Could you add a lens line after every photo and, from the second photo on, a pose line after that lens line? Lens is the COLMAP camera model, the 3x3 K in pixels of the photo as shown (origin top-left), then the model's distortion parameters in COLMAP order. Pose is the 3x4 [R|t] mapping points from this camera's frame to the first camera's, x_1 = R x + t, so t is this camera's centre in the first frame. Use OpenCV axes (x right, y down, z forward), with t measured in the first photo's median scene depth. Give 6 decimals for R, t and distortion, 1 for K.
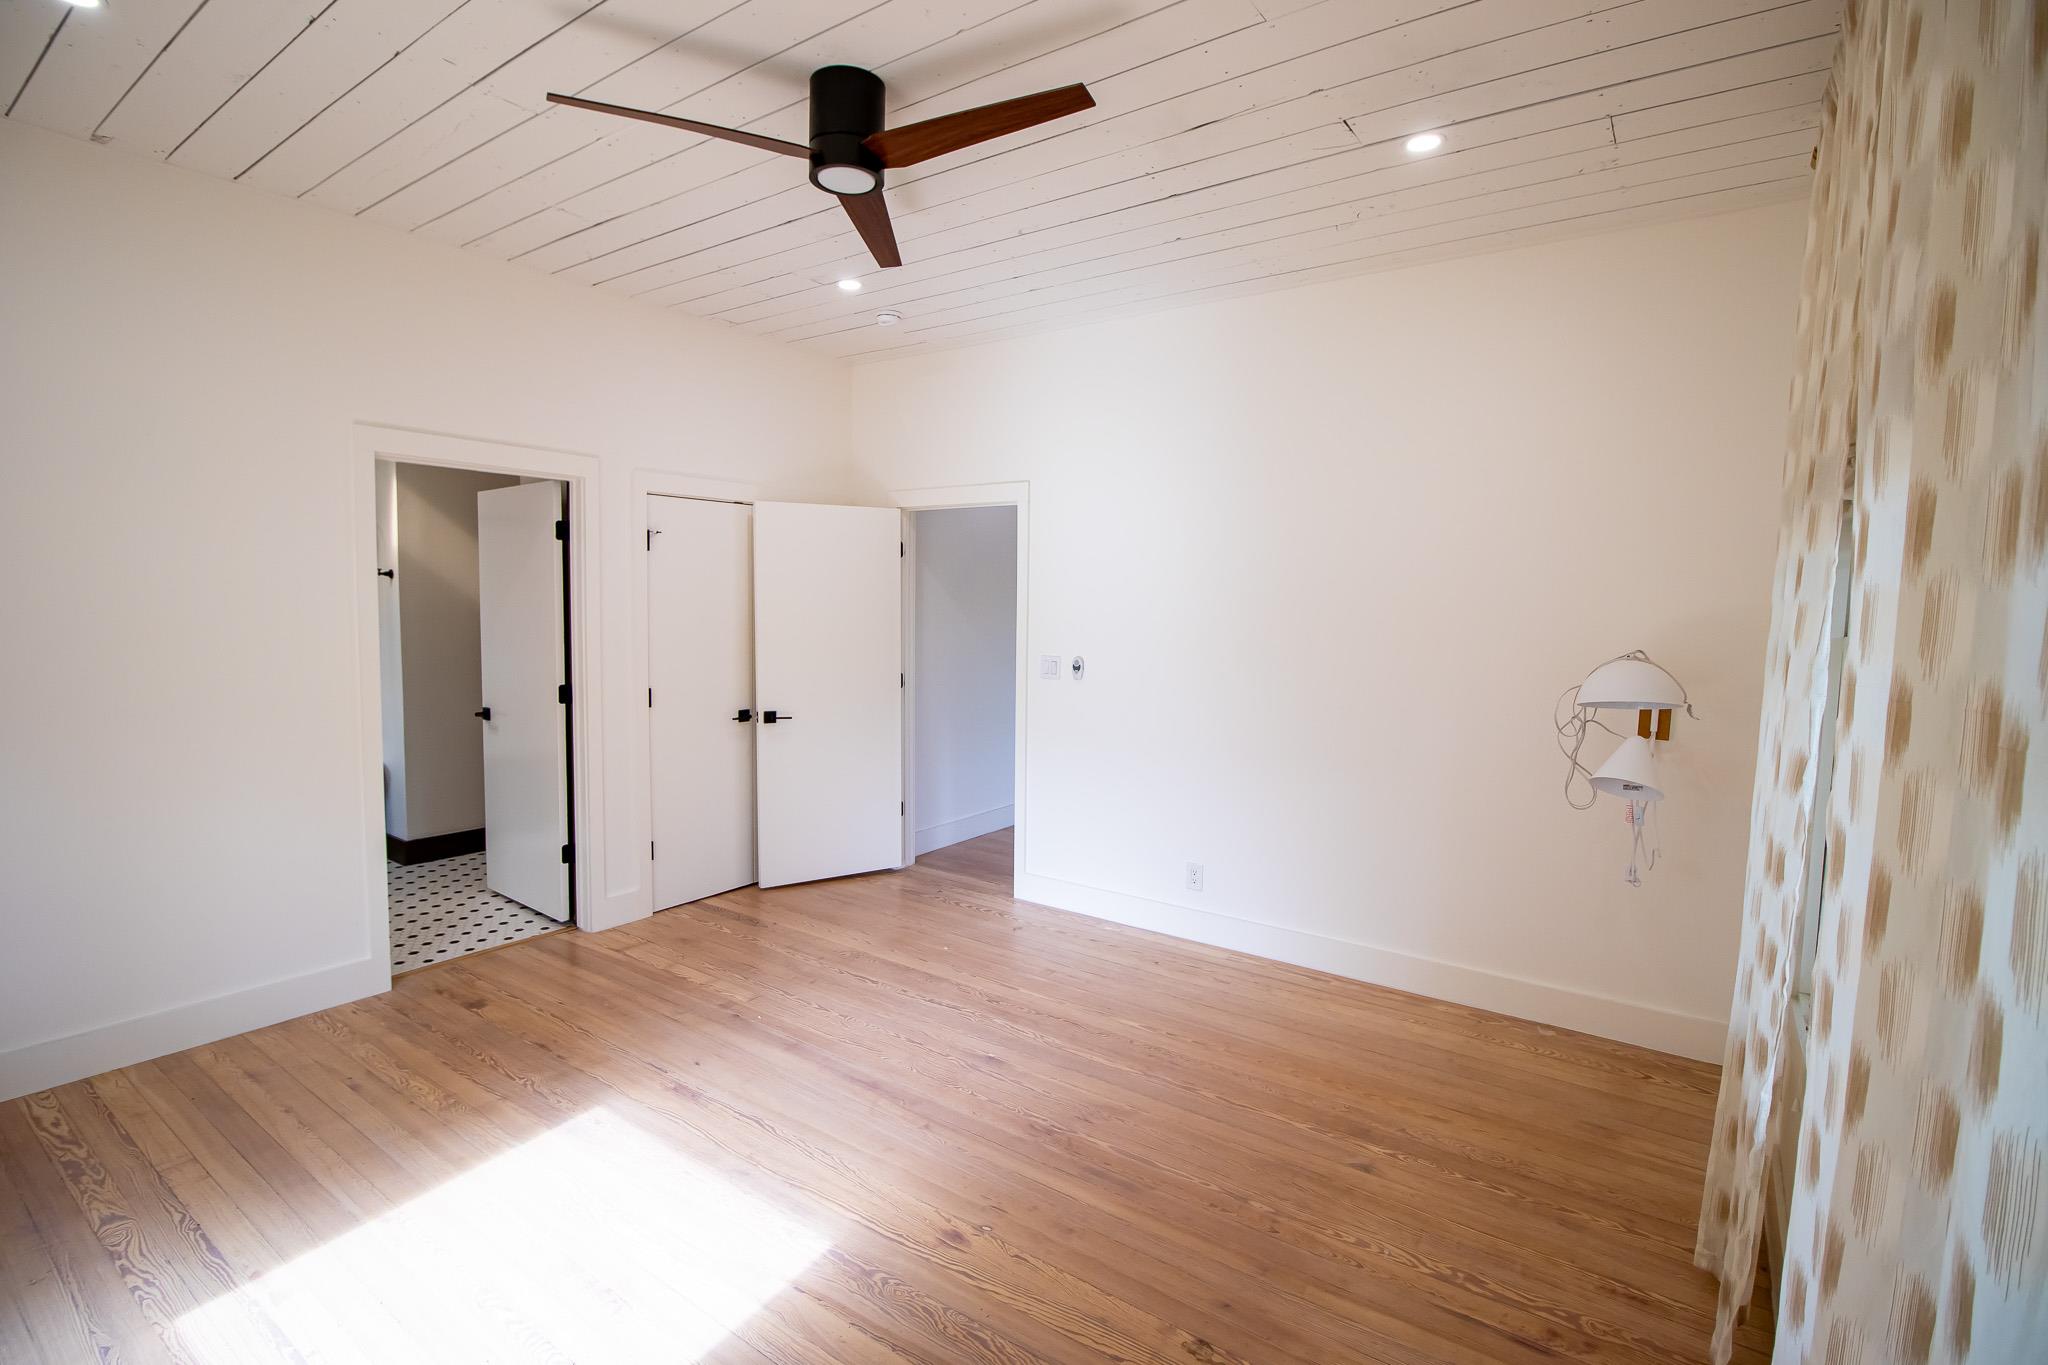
lens RADIAL K [[949.6, 0, 1024.2], [0, 949.6, 679.2], [0, 0, 1]] dist [-0.008504, -0.005406]
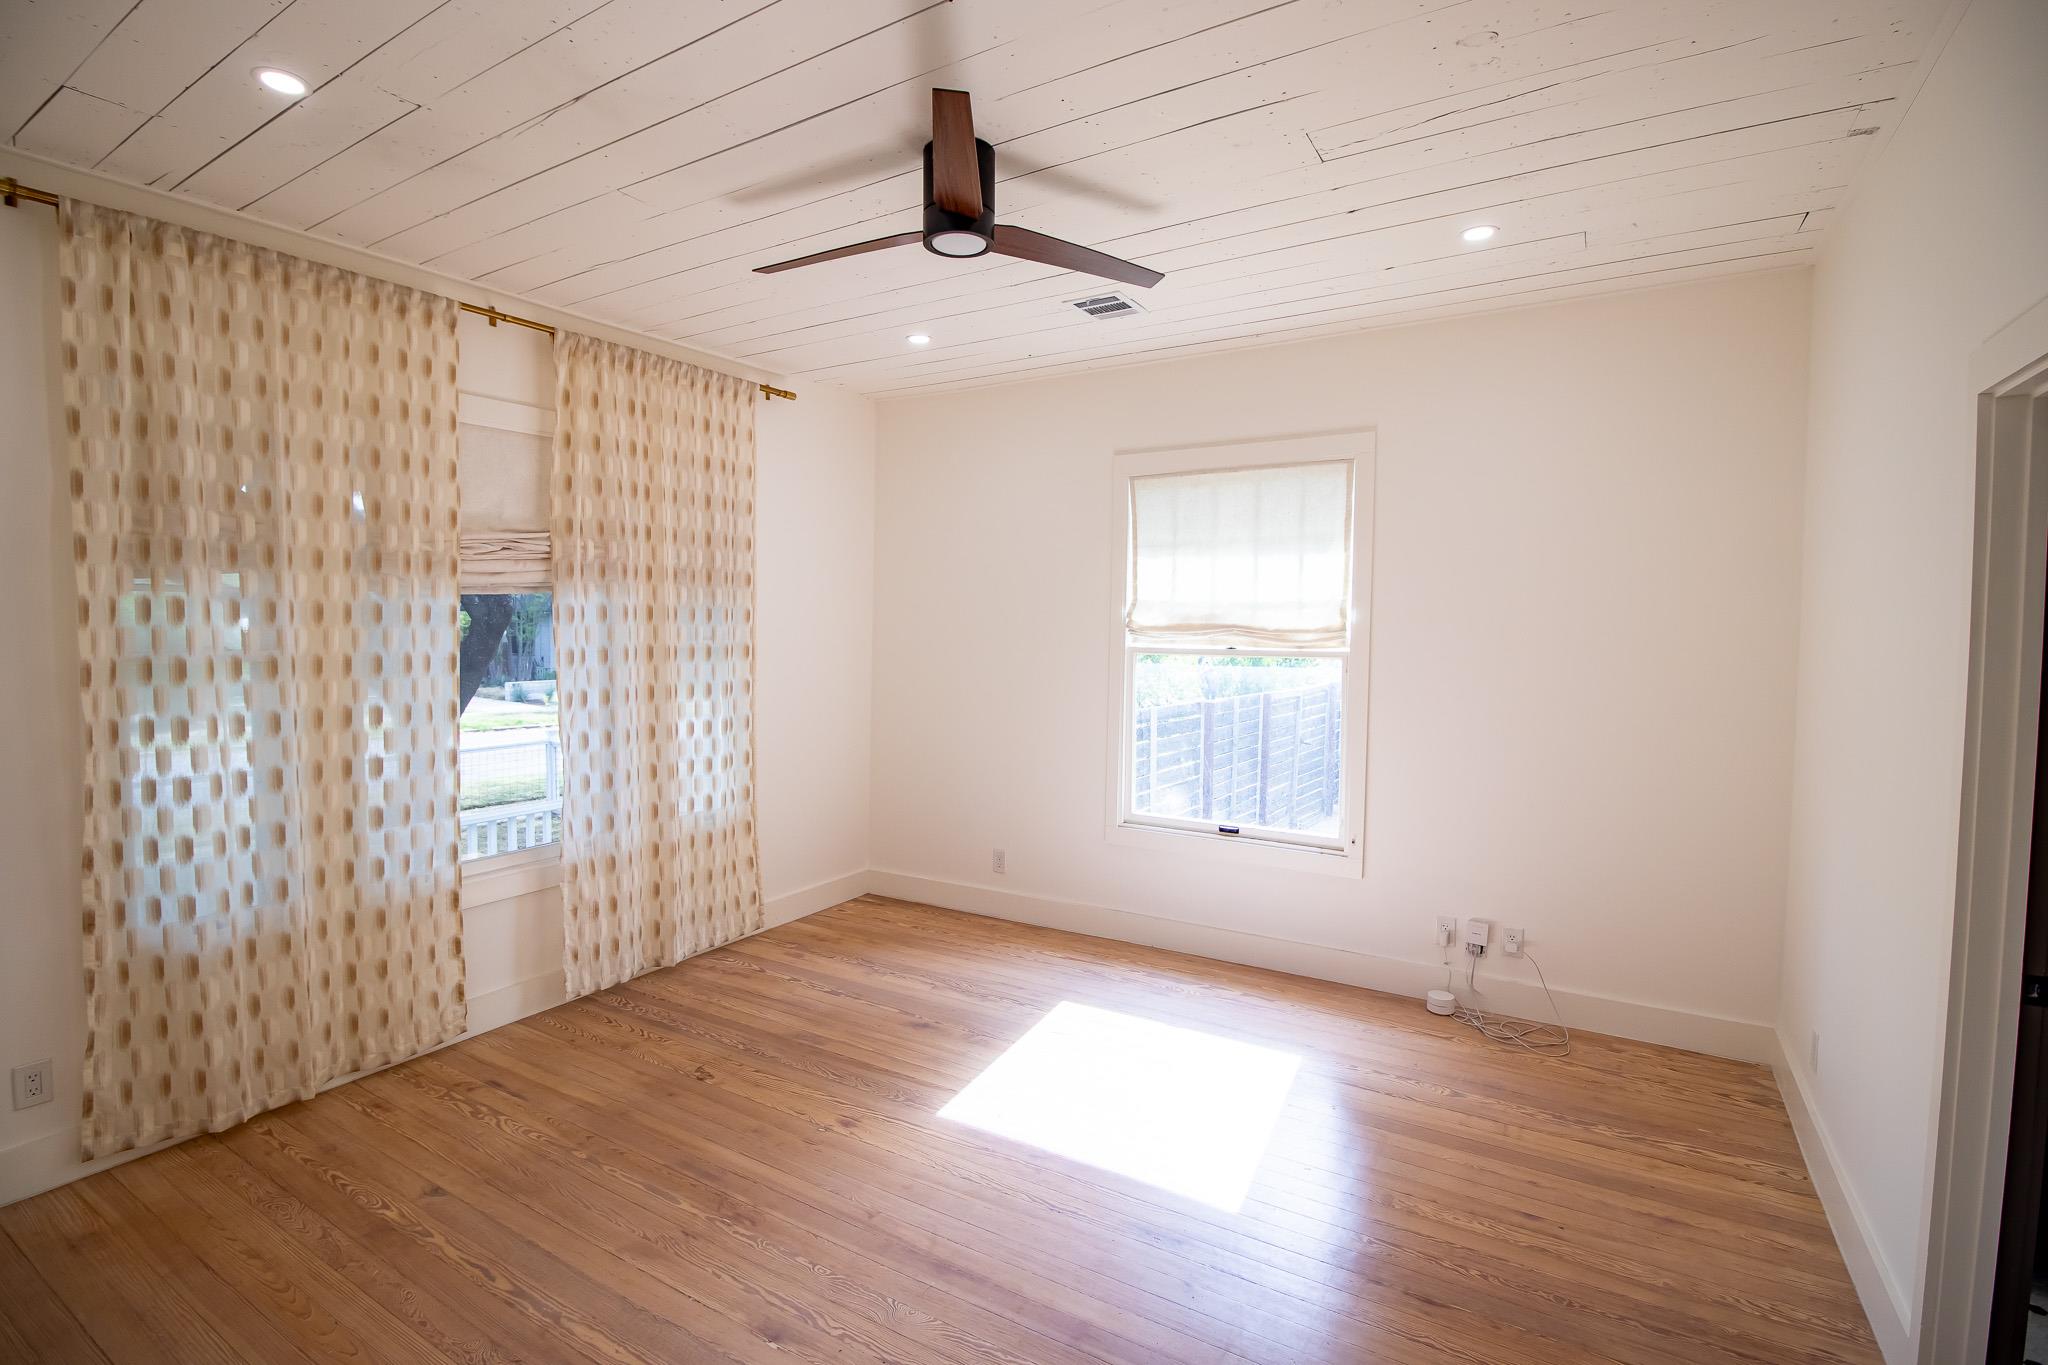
lens RADIAL K [[949.6, 0, 1022.2], [0, 949.6, 677.4], [0, 0, 1]] dist [-0.008504, -0.005406]
pose [[-0.997409, -0.021207, -0.068746, -0.184070], [-0.031035, 0.988913, 0.145218, -0.192459], [0.064905, 0.146975, -0.987009, 1.931607]]
